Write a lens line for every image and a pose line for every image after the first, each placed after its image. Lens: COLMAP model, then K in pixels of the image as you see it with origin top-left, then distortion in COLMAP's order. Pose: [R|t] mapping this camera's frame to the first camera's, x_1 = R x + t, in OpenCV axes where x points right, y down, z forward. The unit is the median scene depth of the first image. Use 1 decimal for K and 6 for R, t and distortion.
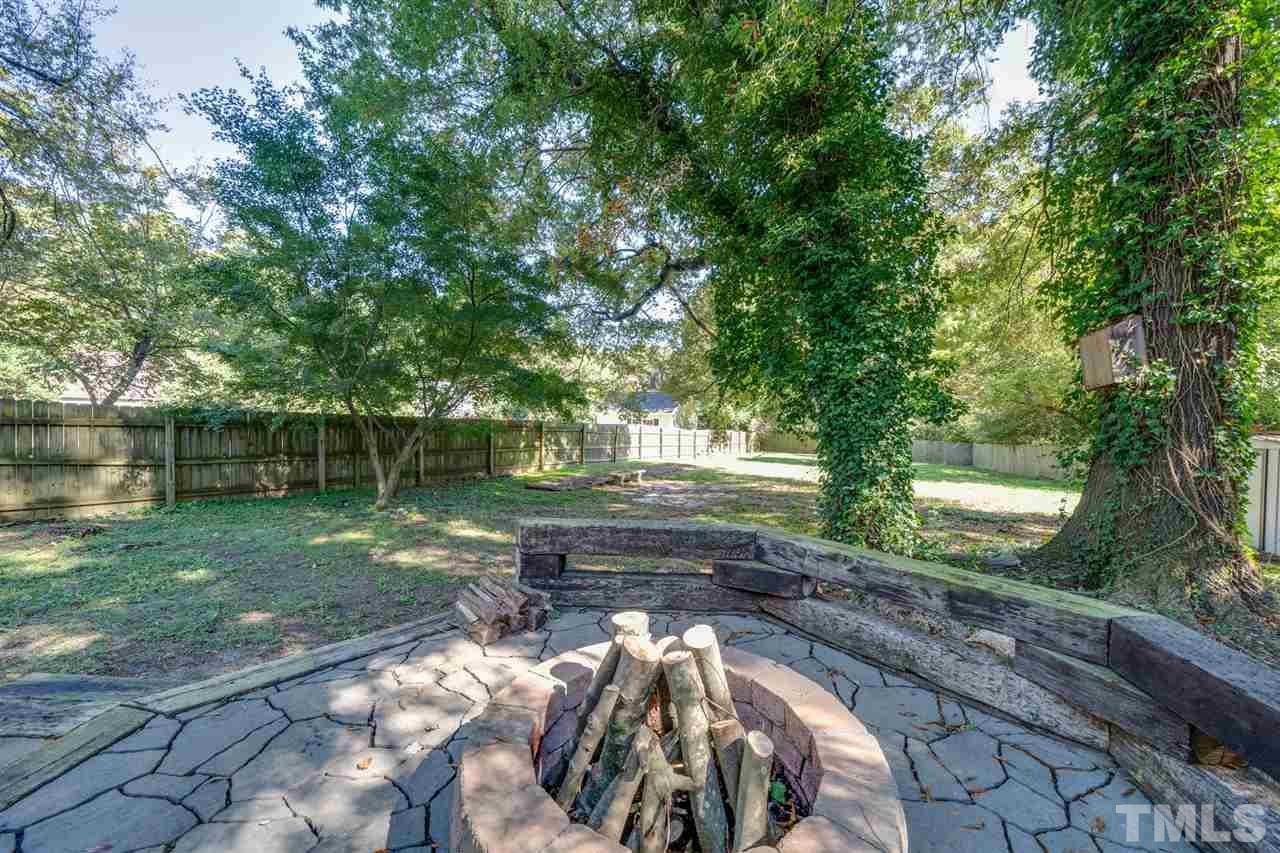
lens RADIAL K [[471.1, 0, 640.4], [0, 471.1, 423.7], [0, 0, 1]] dist [-0.003400, -0.000140]
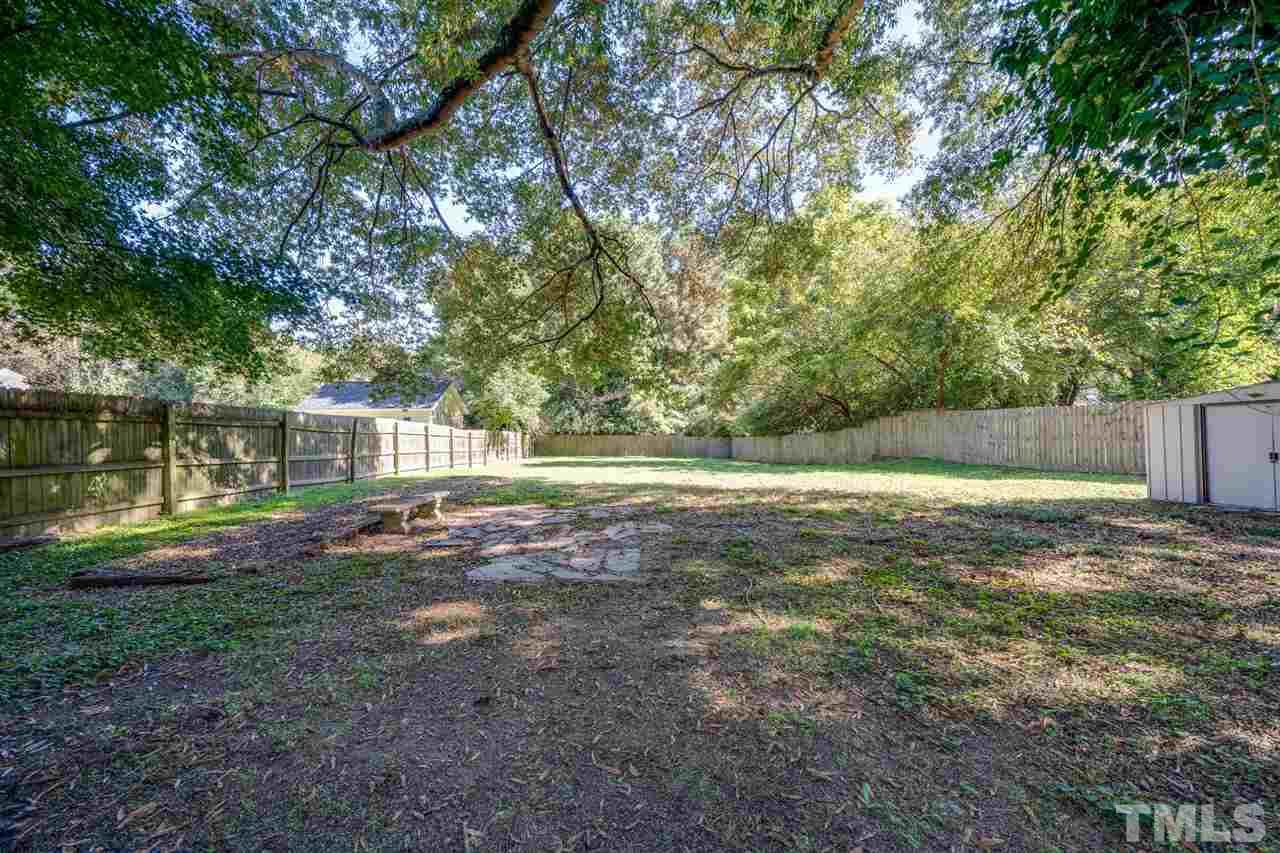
lens RADIAL K [[471.1, 0, 641.2], [0, 471.1, 429.4], [0, 0, 1]] dist [-0.003400, -0.000140]
pose [[0.856978, -0.026794, 0.514656, -0.060575], [0.029219, 0.999567, 0.003385, 0.033419], [-0.514524, 0.012136, 0.857390, 0.418077]]
